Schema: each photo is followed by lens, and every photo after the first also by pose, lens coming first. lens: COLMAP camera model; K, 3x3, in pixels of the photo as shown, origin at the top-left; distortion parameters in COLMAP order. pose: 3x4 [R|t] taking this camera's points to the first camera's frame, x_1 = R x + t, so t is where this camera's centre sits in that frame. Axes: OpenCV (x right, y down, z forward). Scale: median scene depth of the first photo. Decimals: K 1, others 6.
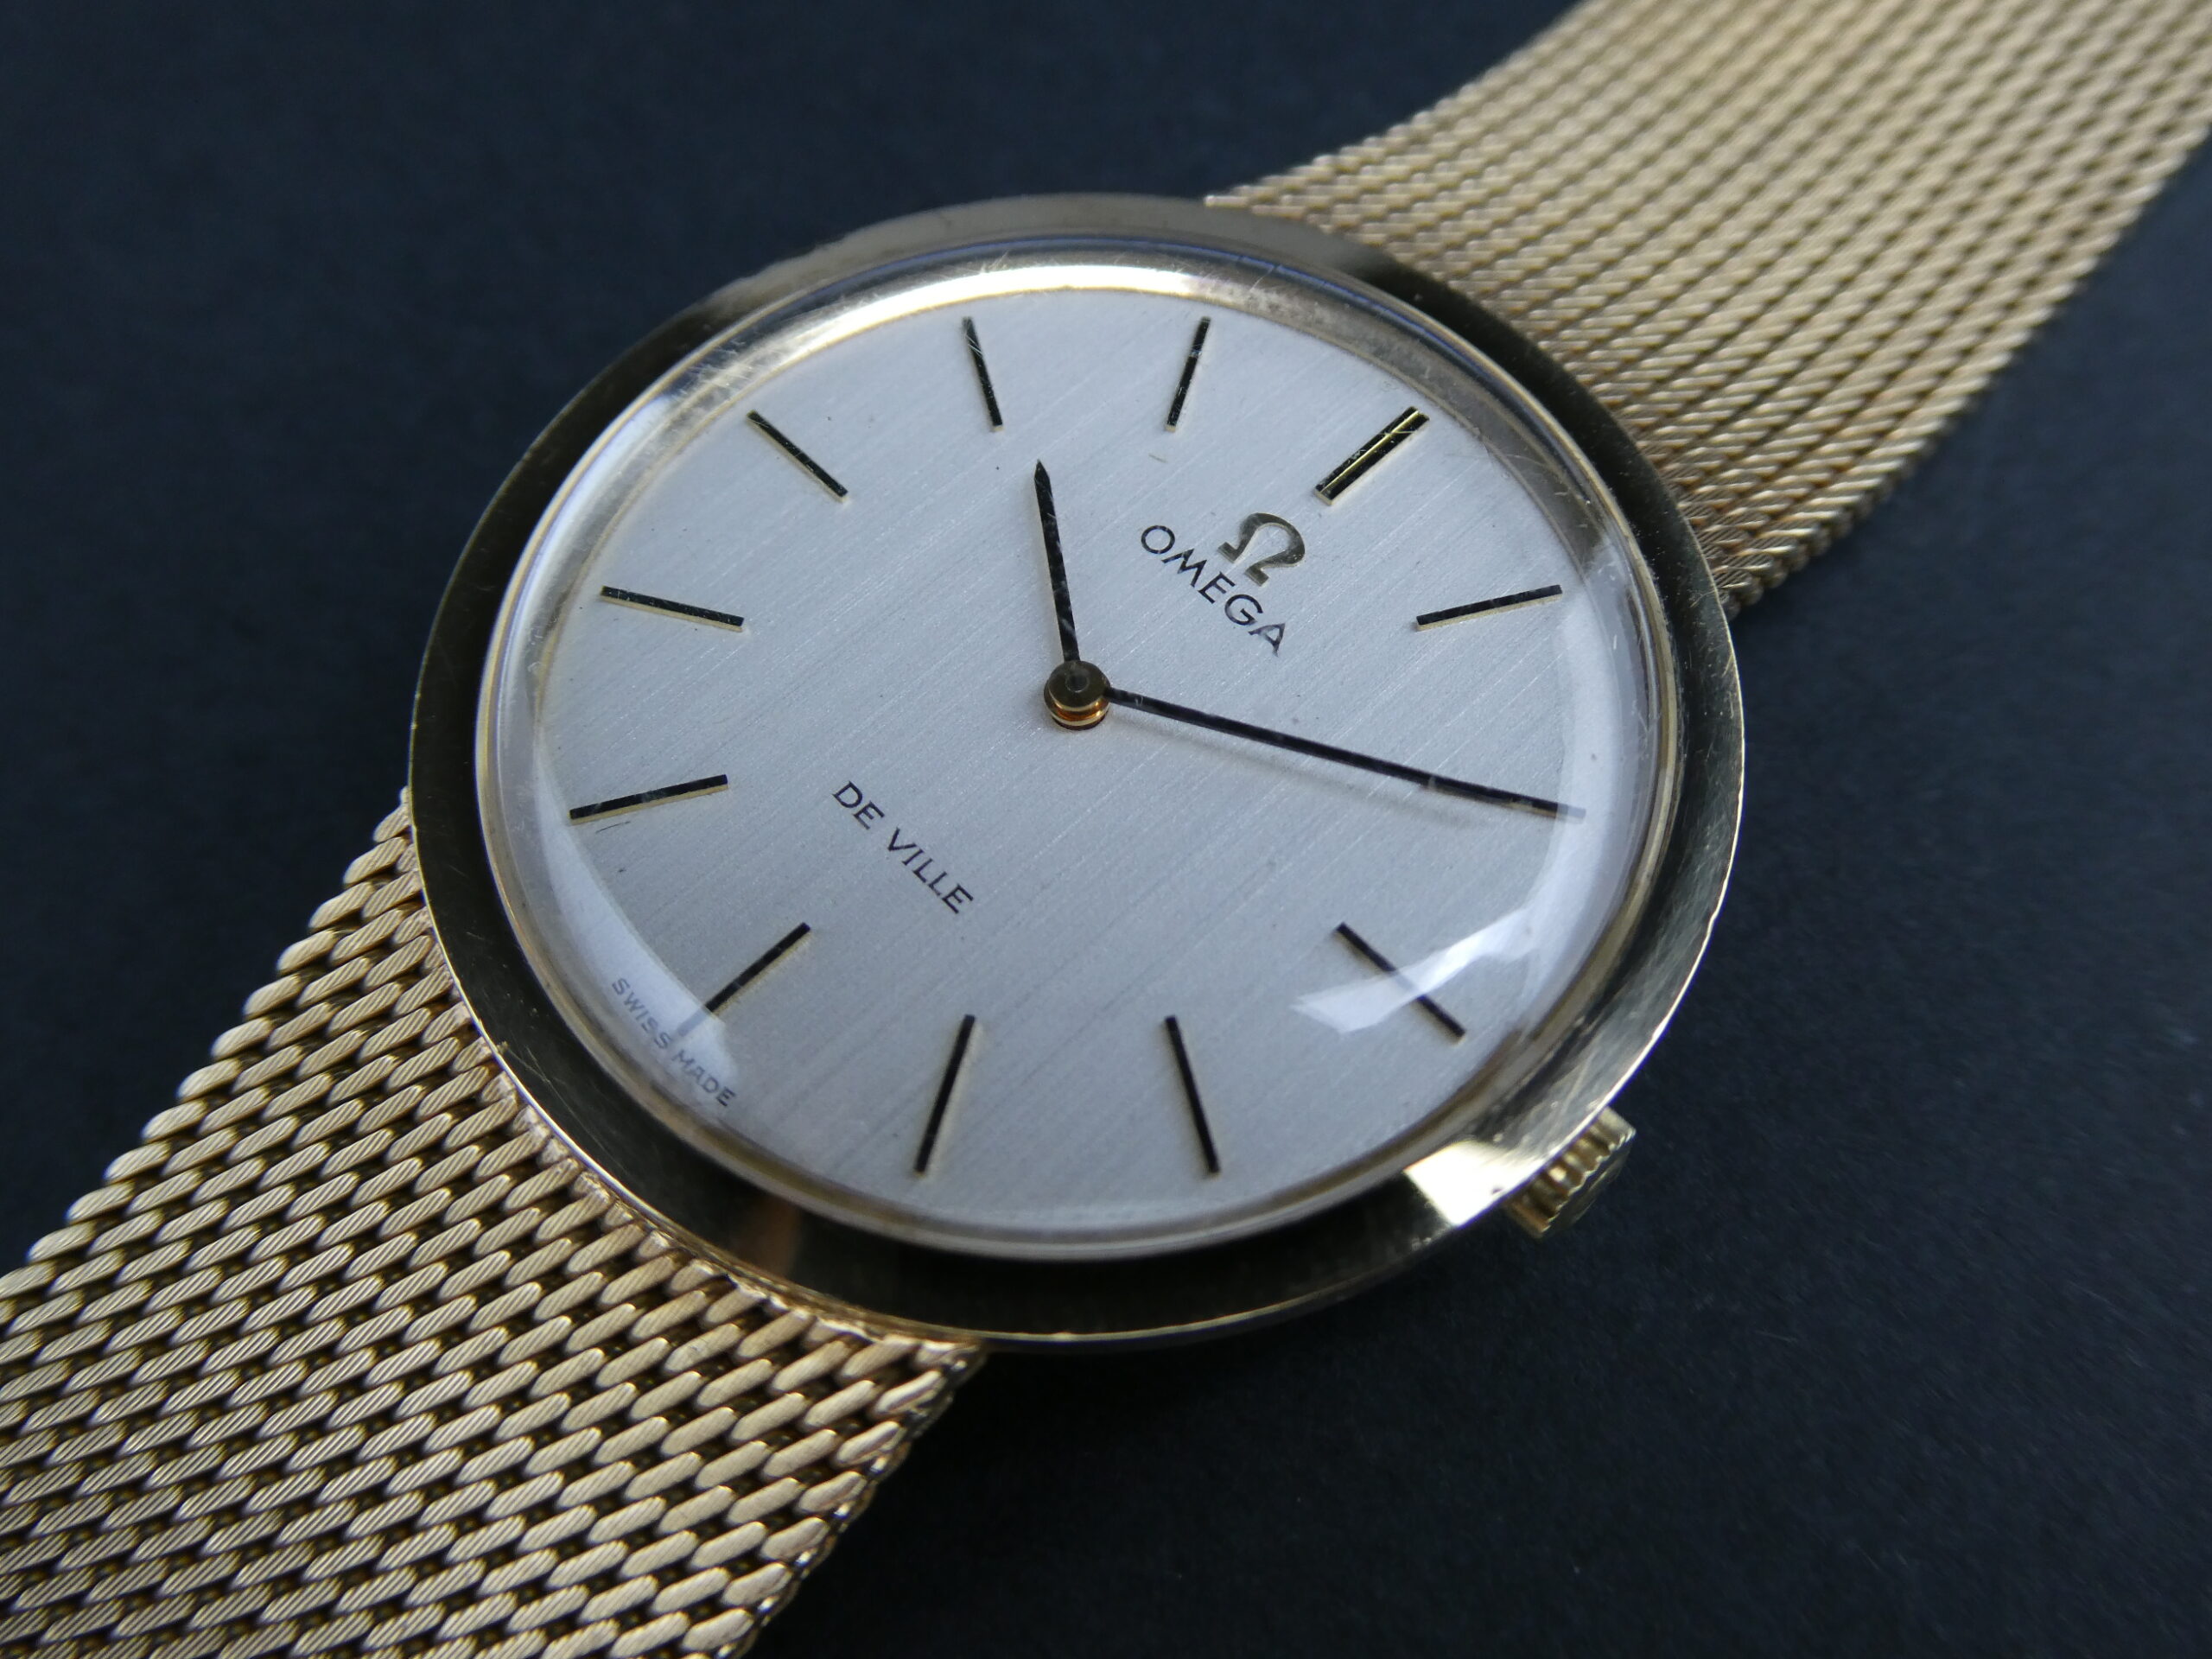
lens RADIAL K [[2209.5, 0, 1069.9], [0, 2209.5, 796.0], [0, 0, 1]] dist [0.061453, 0.004828]
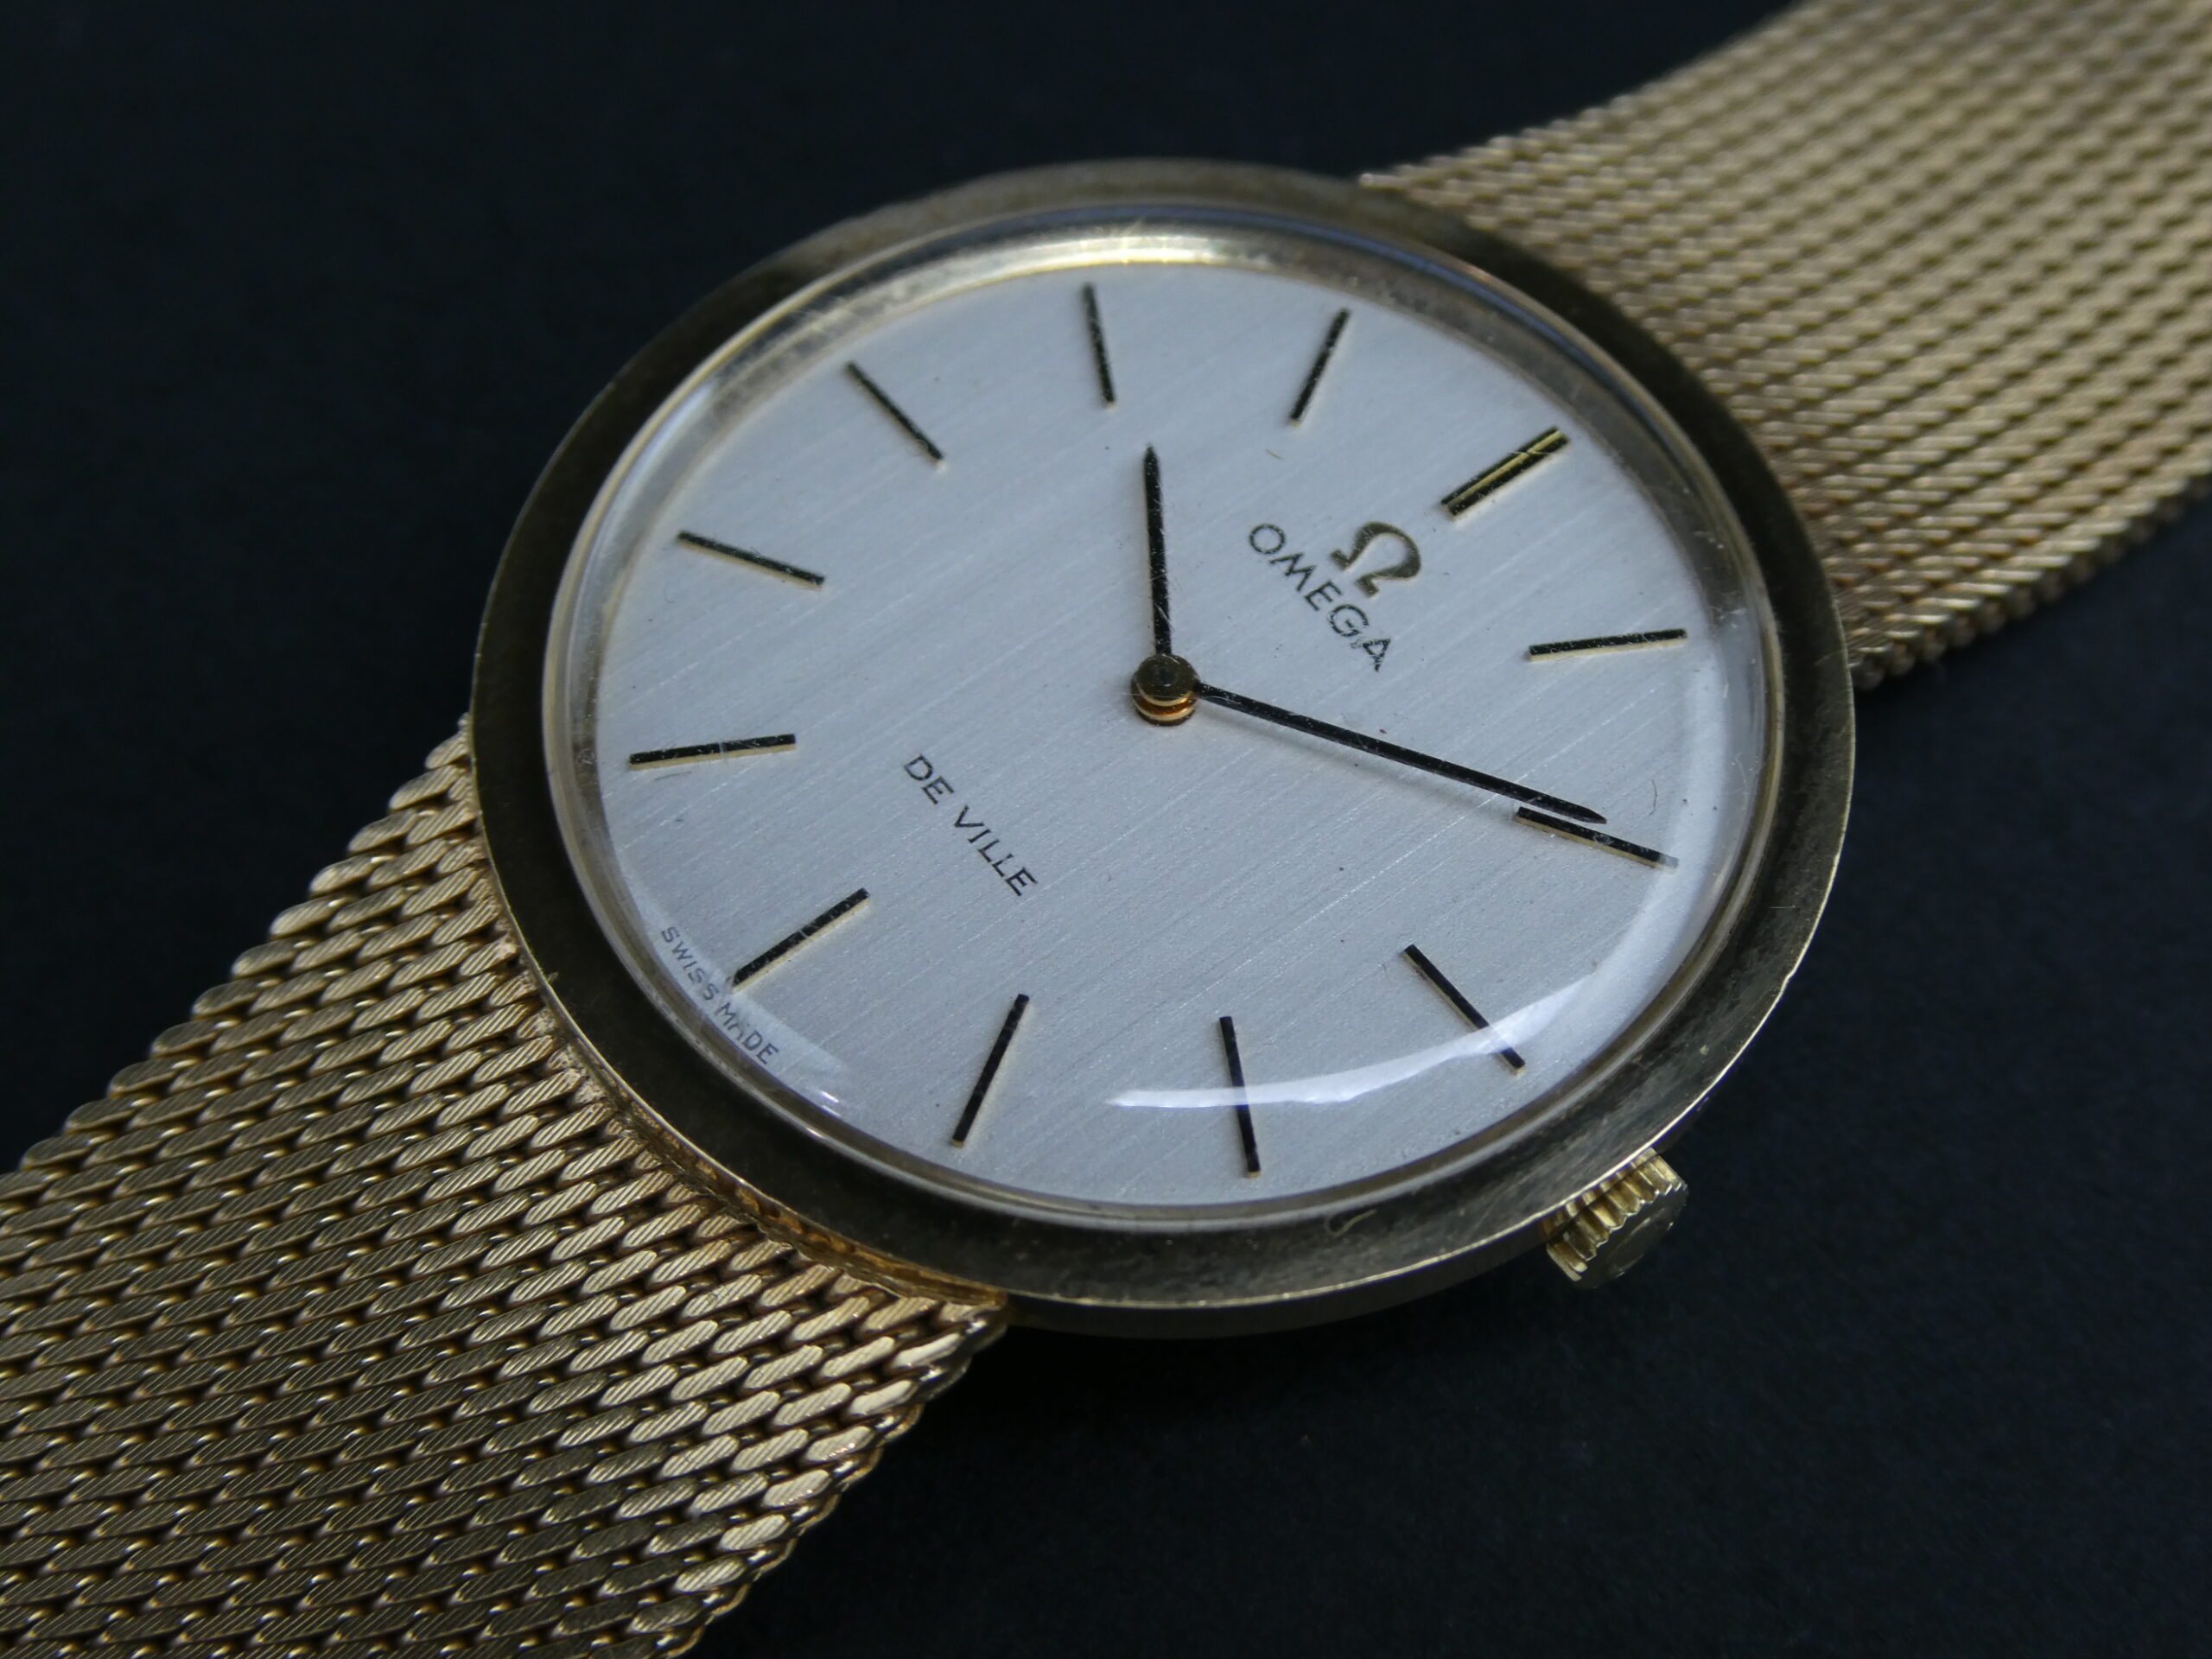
lens RADIAL K [[3911.4, 0, 1106.0], [0, 3911.4, 829.5], [0, 0, 1]] dist [-0.018018, -0.118888]
pose [[0.994867, 0.100115, -0.014707, 0.008463], [-0.100721, 0.993717, -0.048813, 0.095401], [0.009728, 0.050044, 0.998700, -0.659633]]
